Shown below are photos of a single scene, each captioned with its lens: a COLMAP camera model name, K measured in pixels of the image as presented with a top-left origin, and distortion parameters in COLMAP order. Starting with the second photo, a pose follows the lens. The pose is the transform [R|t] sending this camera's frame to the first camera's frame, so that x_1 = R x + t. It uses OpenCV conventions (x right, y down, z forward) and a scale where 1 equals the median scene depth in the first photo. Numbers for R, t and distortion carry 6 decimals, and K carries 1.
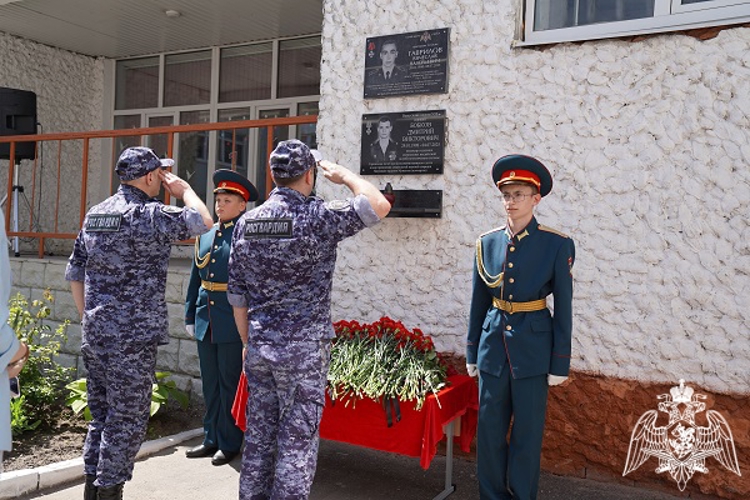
lens RADIAL K [[748.4, 0, 375.0], [0, 748.4, 250.0], [0, 0, 1]] dist [-0.003803, 0.007110]
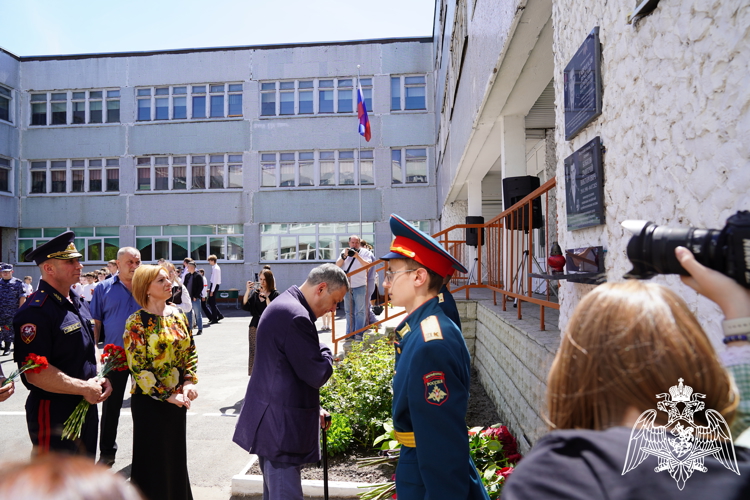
lens RADIAL K [[587.0, 0, 373.8], [0, 587.0, 248.2], [0, 0, 1]] dist [-0.067699, 0.002777]
pose [[0.441486, -0.073797, -0.894228, 0.490529], [0.024084, 0.997228, -0.070406, -0.043690], [0.896945, 0.009547, 0.442040, 0.544824]]
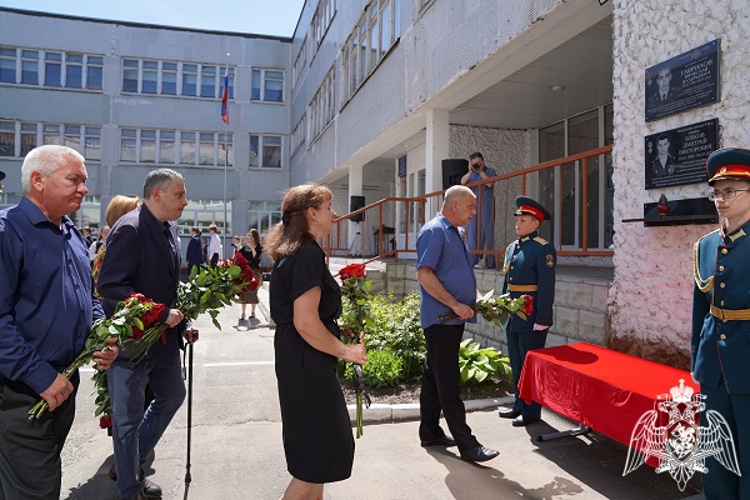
lens RADIAL K [[516.2, 0, 377.9], [0, 516.2, 248.0], [0, 0, 1]] dist [-0.124348, 0.086907]
pose [[0.730613, -0.033303, -0.681979, 0.206385], [0.014365, 0.999338, -0.033412, 0.006414], [0.682640, 0.014615, 0.730608, 0.186632]]
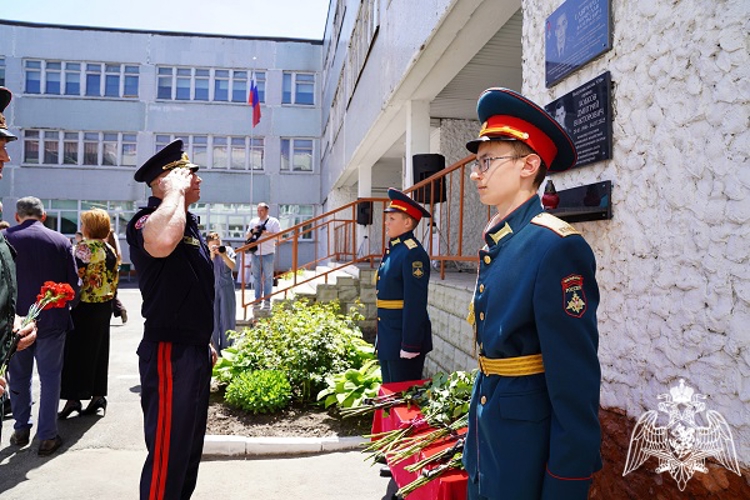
lens RADIAL K [[516.2, 0, 377.9], [0, 516.2, 248.0], [0, 0, 1]] dist [-0.124348, 0.086907]
pose [[0.646218, -0.038037, -0.762204, 0.308085], [0.008201, 0.999046, -0.042903, 0.003970], [0.763109, 0.021474, 0.645913, 0.507662]]
